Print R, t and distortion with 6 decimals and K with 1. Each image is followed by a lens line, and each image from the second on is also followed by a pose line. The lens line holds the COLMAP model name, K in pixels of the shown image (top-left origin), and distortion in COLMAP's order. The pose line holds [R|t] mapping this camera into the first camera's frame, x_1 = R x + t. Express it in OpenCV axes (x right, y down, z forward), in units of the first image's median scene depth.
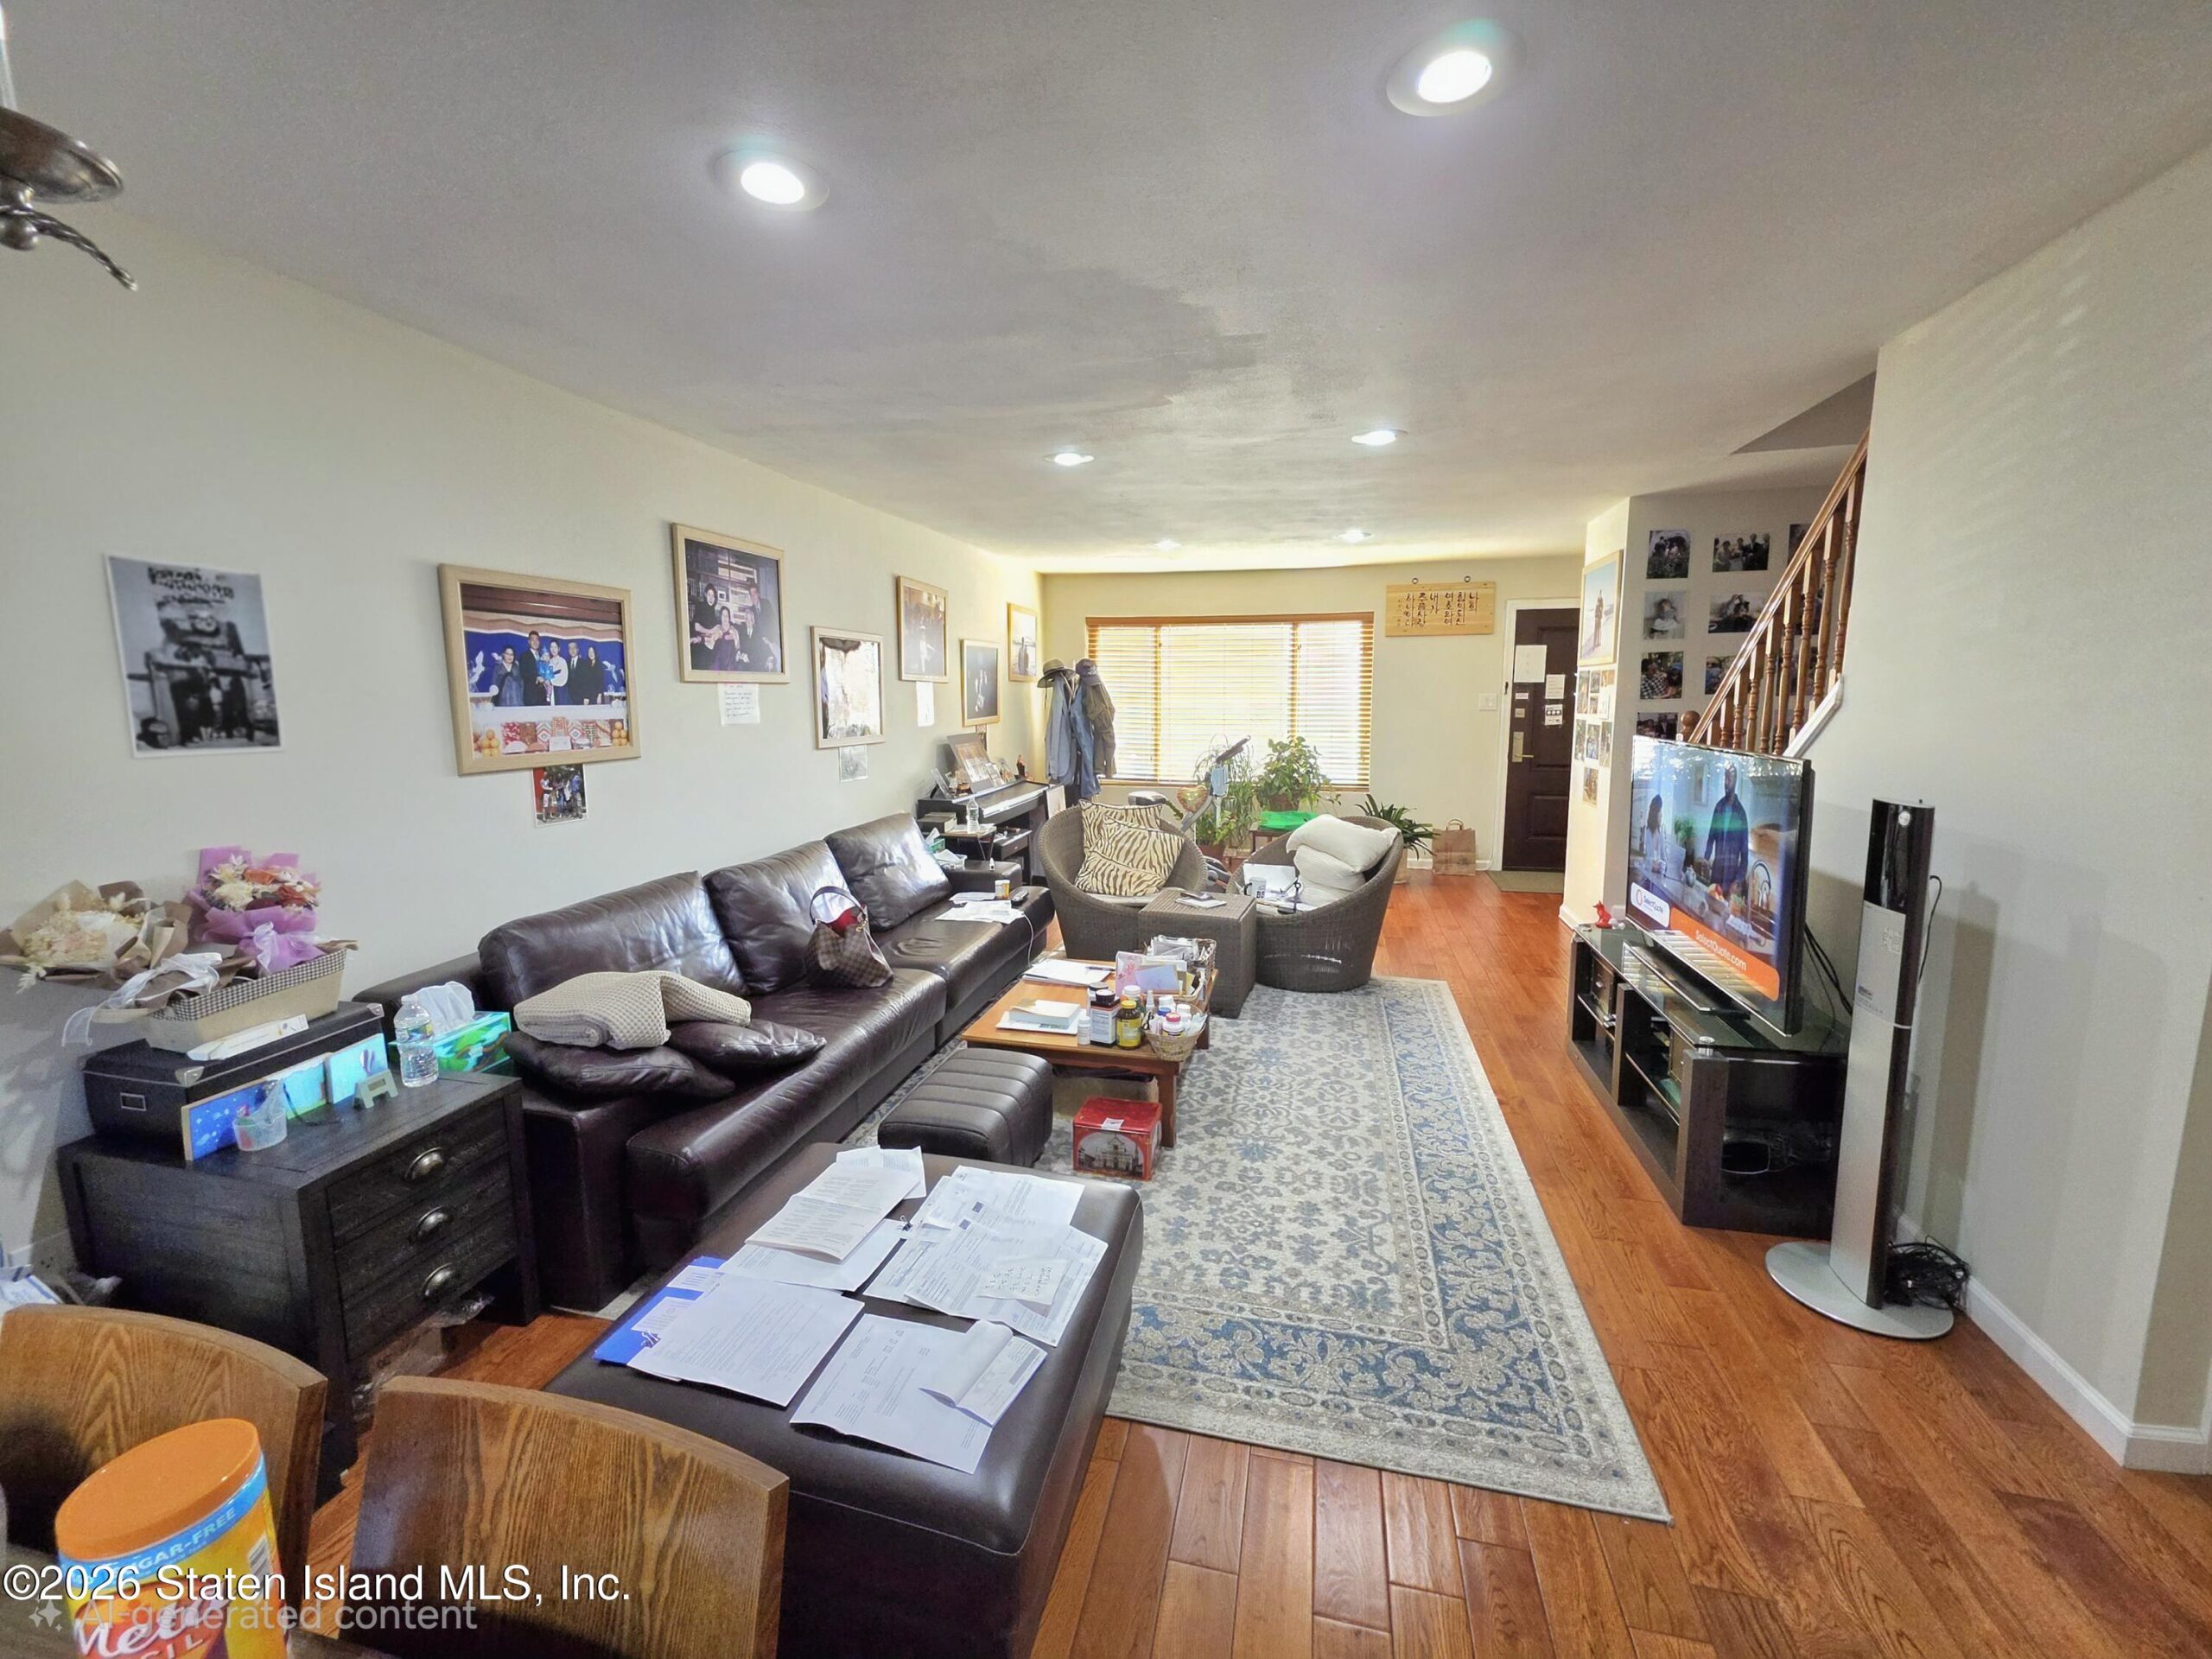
lens RADIAL K [[882.8, 0, 1107.3], [0, 882.8, 817.0], [0, 0, 1]] dist [-0.000306, -0.000246]
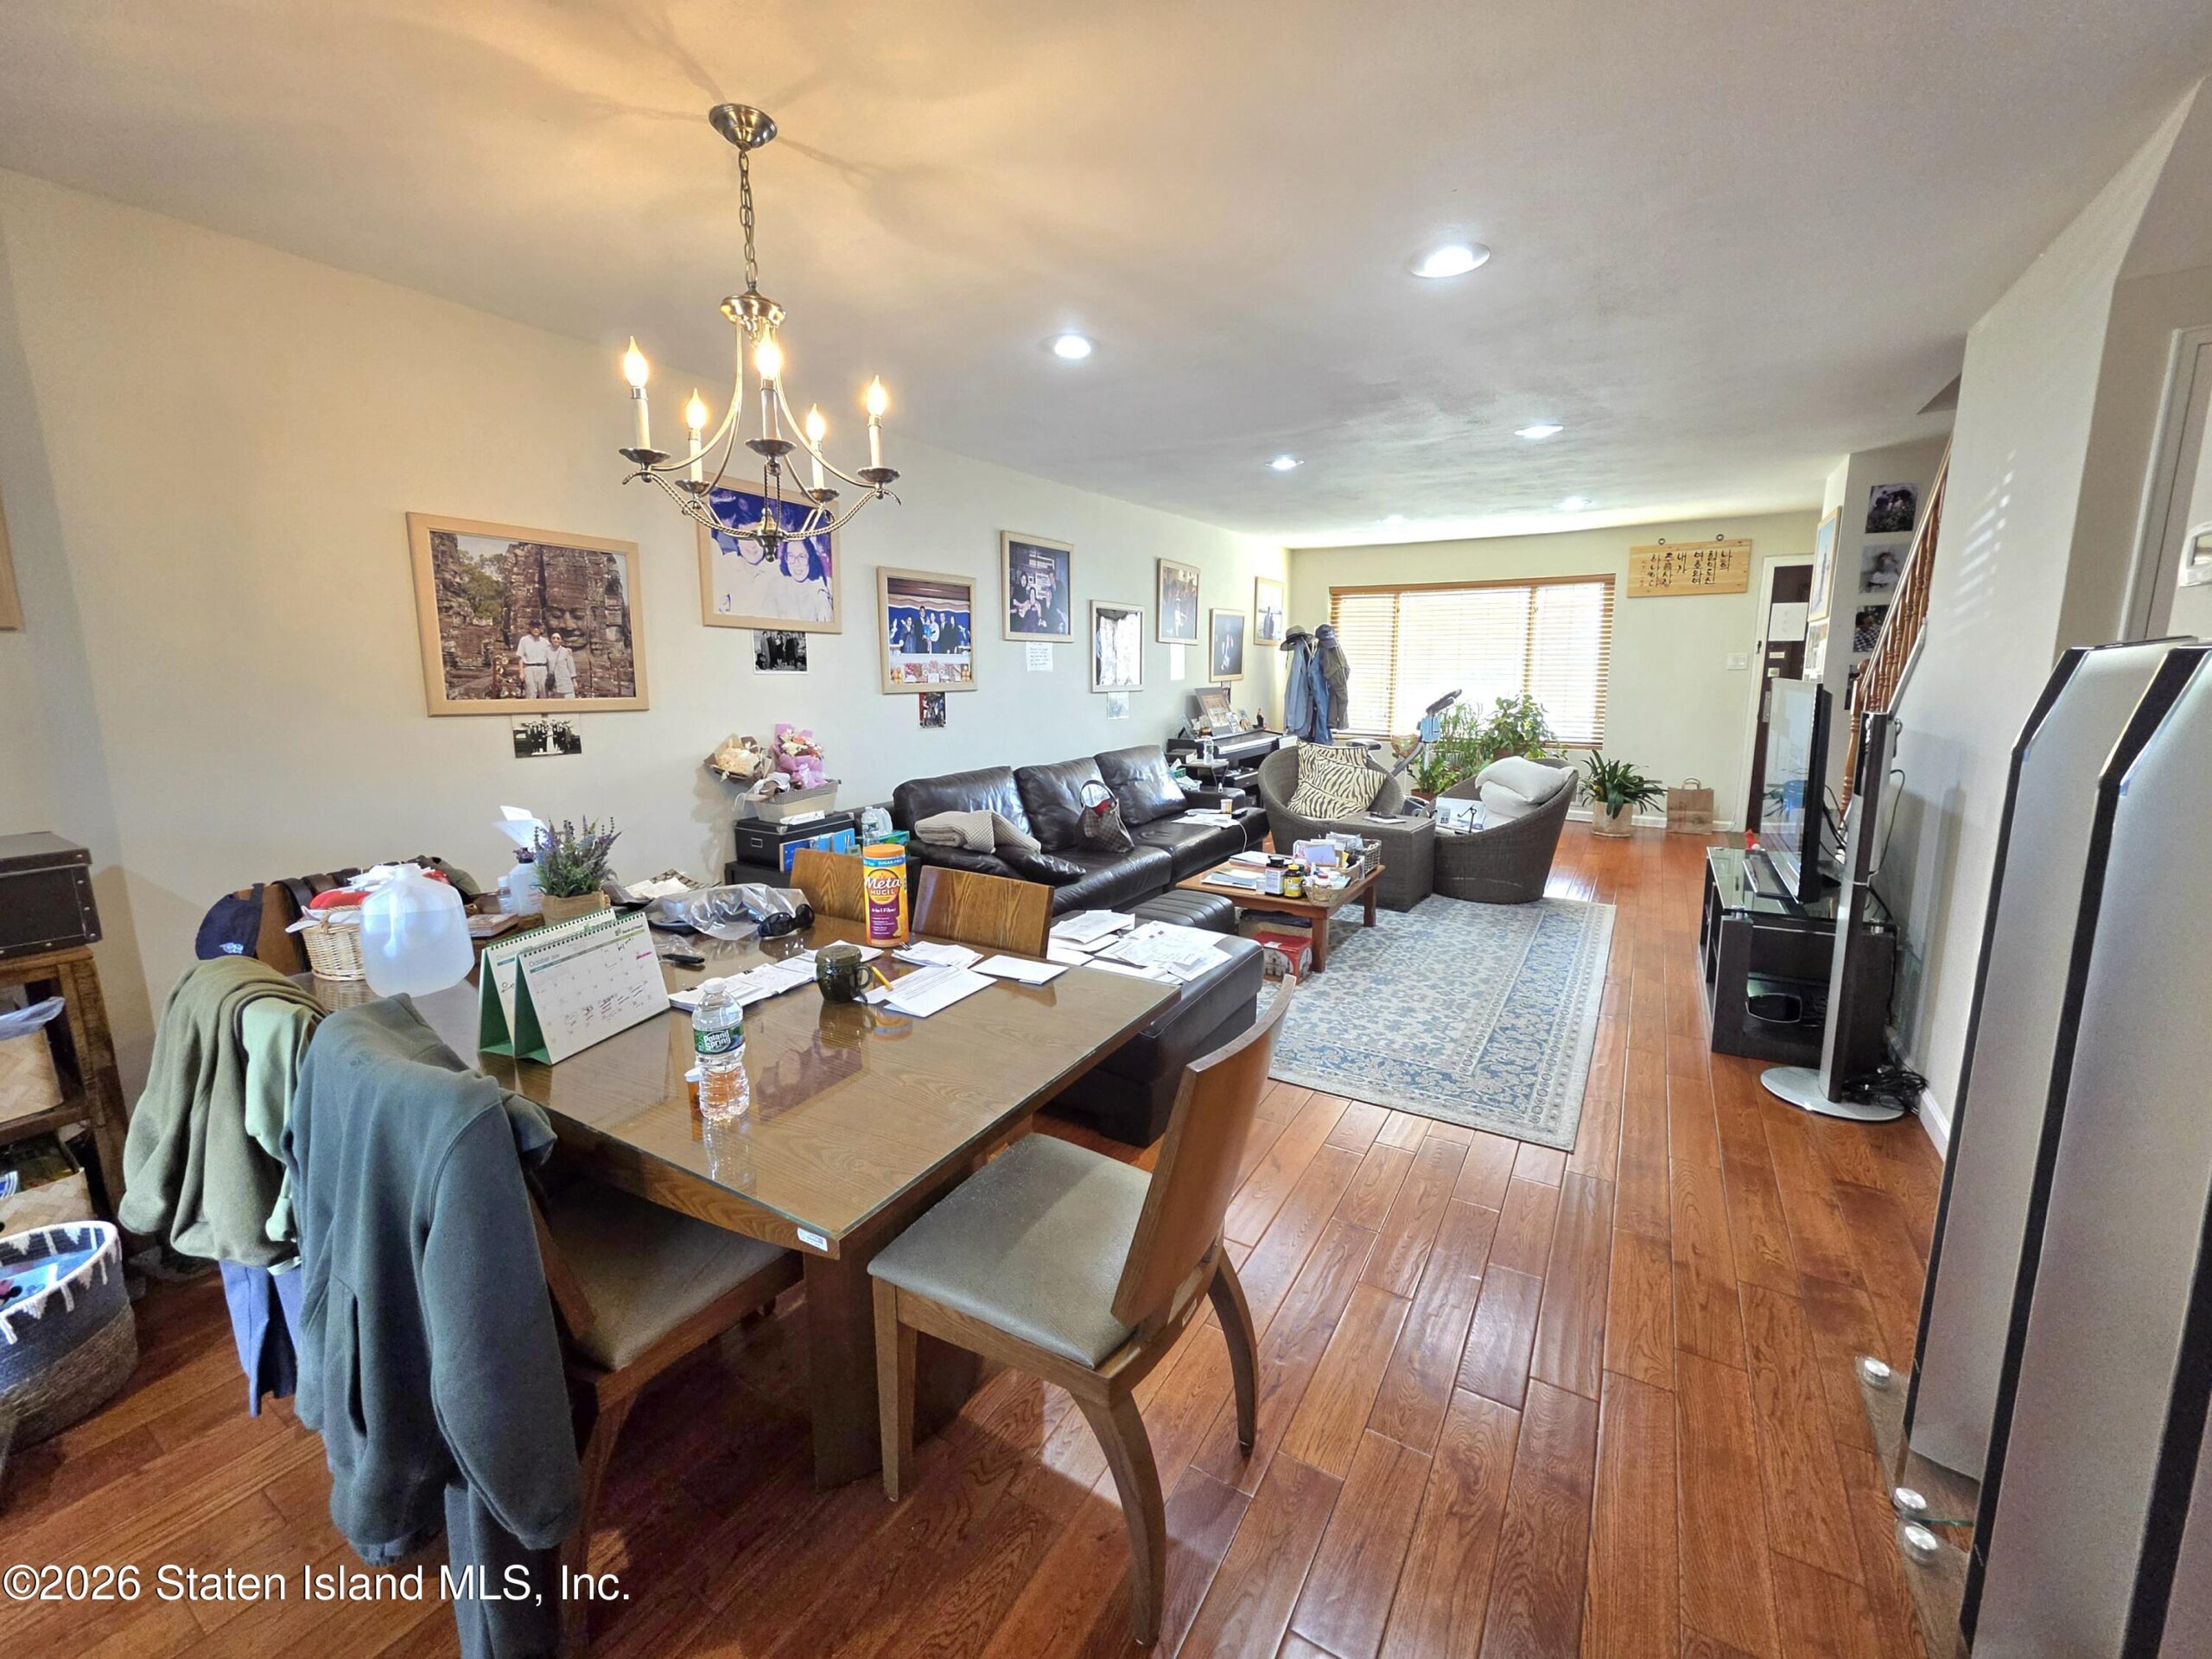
lens RADIAL K [[882.8, 0, 1107.3], [0, 882.8, 817.0], [0, 0, 1]] dist [-0.000306, -0.000246]
pose [[0.952627, 0.048832, -0.300195, 0.126123], [-0.040300, 0.998590, 0.034553, 0.077621], [0.301459, -0.020819, 0.953252, -0.327116]]
